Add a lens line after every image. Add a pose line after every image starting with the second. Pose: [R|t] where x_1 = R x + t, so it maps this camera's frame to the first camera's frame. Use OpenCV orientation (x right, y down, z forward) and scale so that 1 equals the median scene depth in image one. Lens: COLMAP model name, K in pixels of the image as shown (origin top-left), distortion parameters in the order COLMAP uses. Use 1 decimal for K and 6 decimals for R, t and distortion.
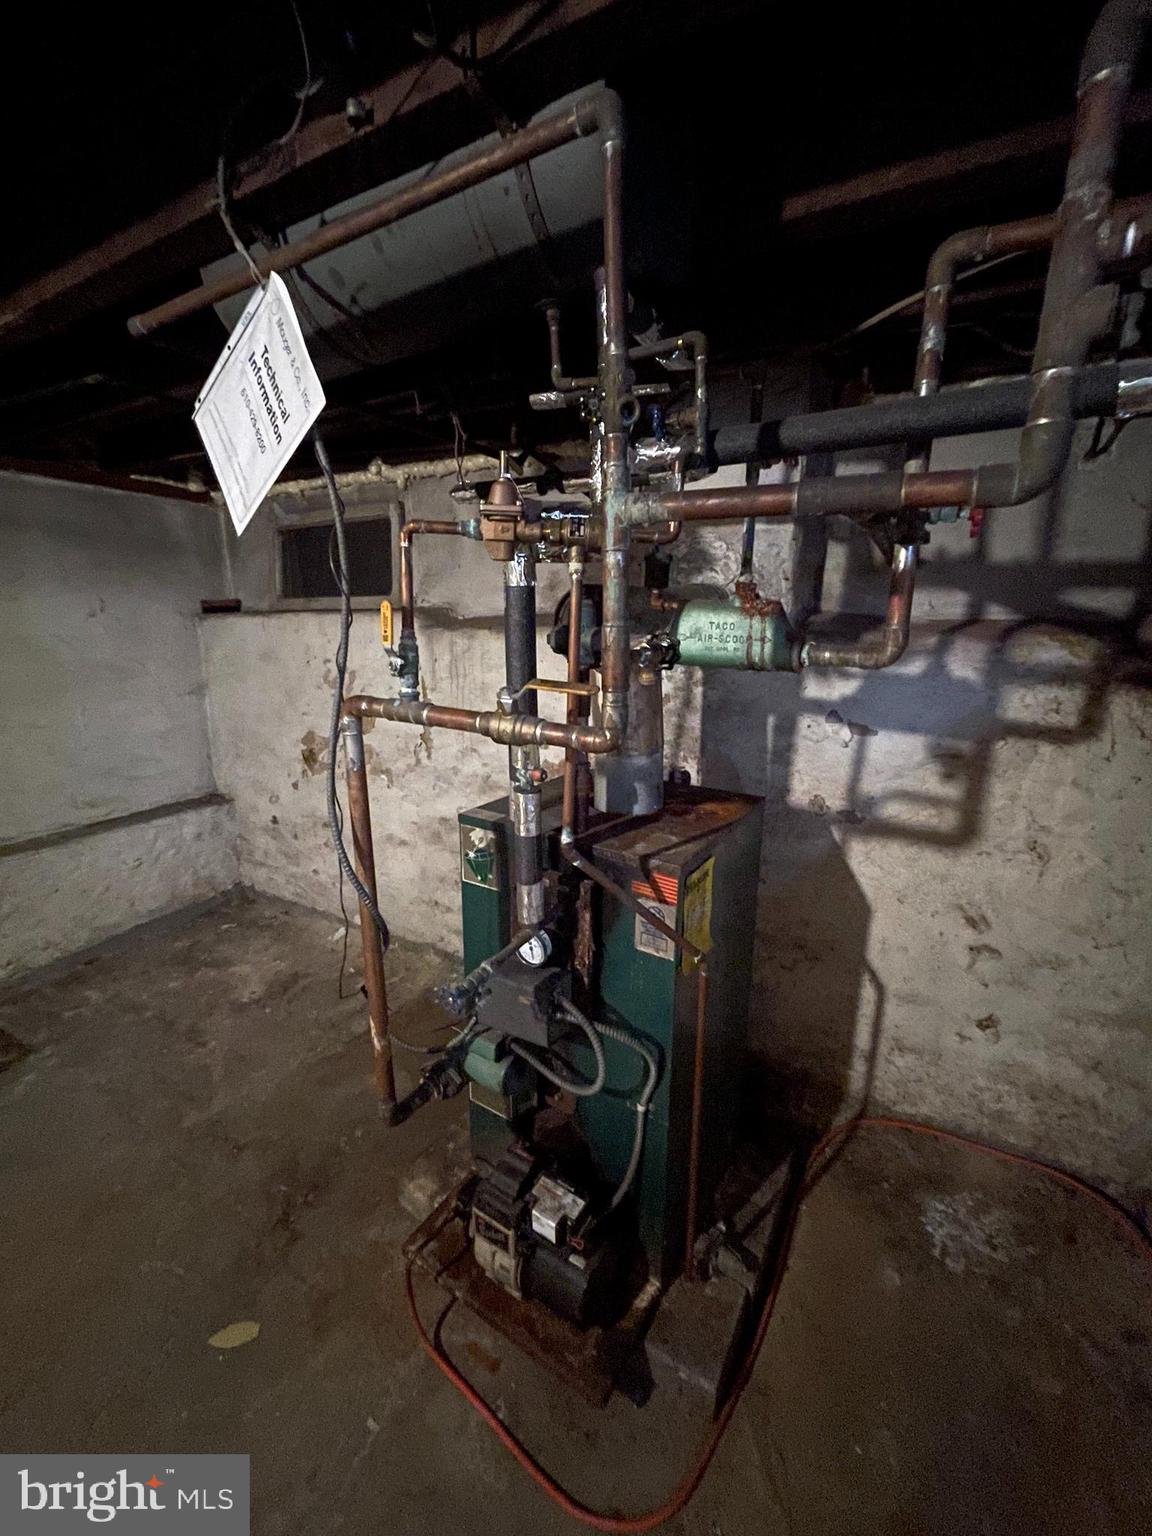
lens RADIAL K [[622.1, 0, 577.4], [0, 622.1, 766.2], [0, 0, 1]] dist [0.000558, -0.000184]
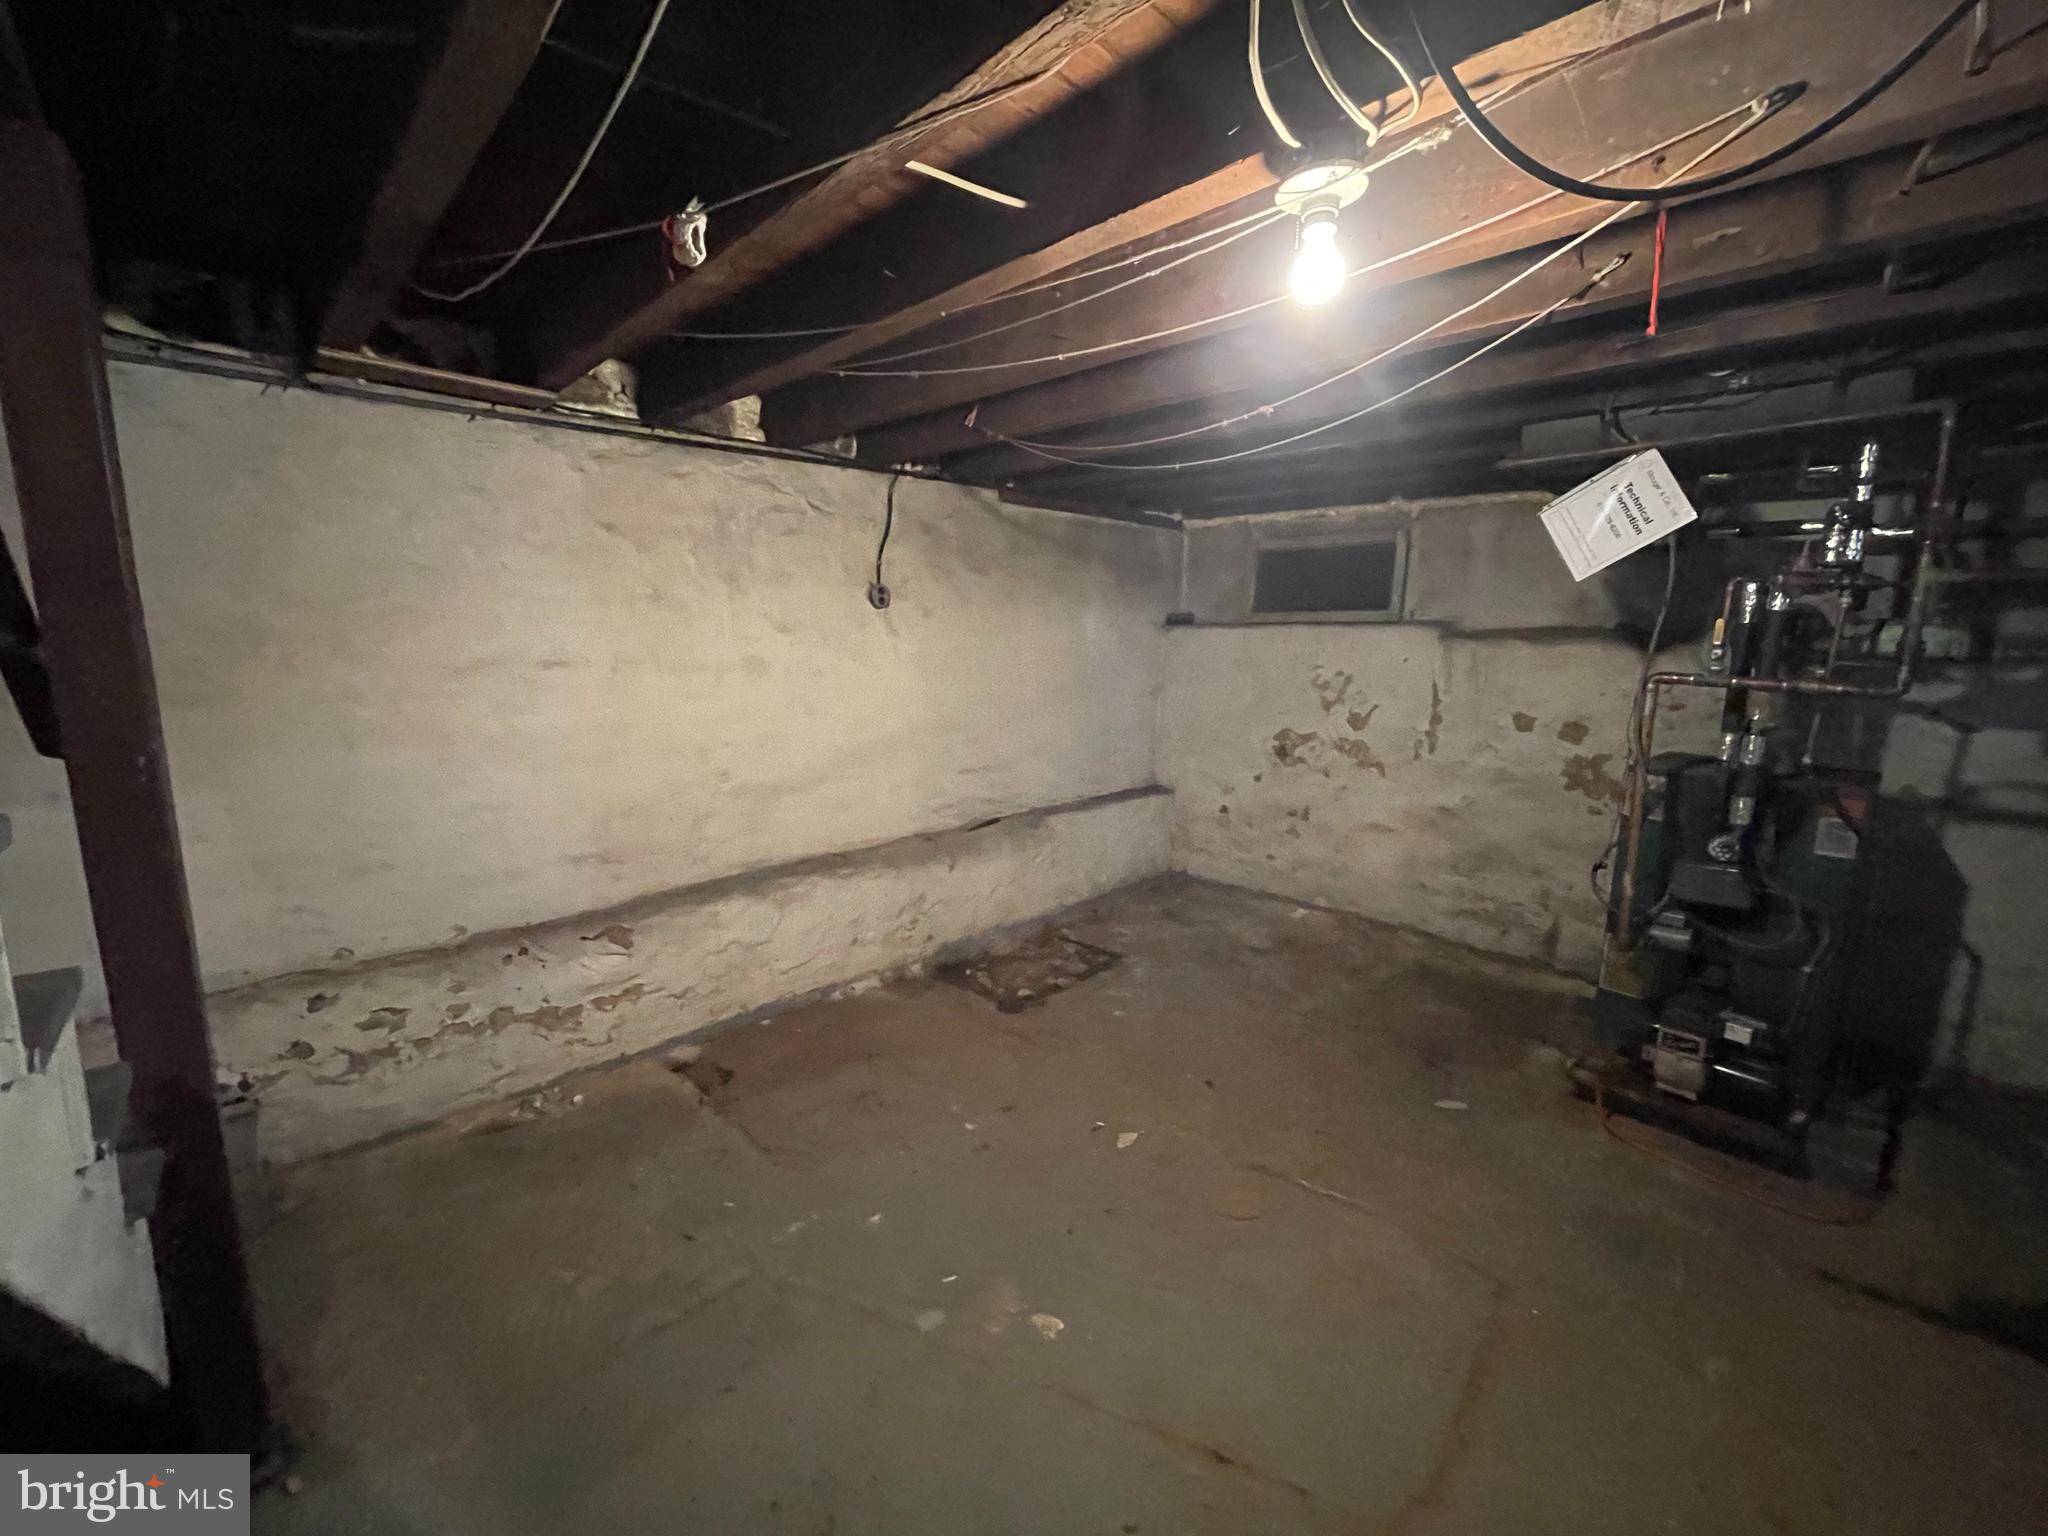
lens RADIAL K [[829.4, 0, 1020.5], [0, 829.4, 772.3], [0, 0, 1]] dist [0.000558, -0.000184]
pose [[0.960635, 0.057766, -0.271742, -0.747669], [-0.076397, 0.995361, -0.058480, 0.229168], [0.267103, 0.076939, 0.960592, -0.879900]]
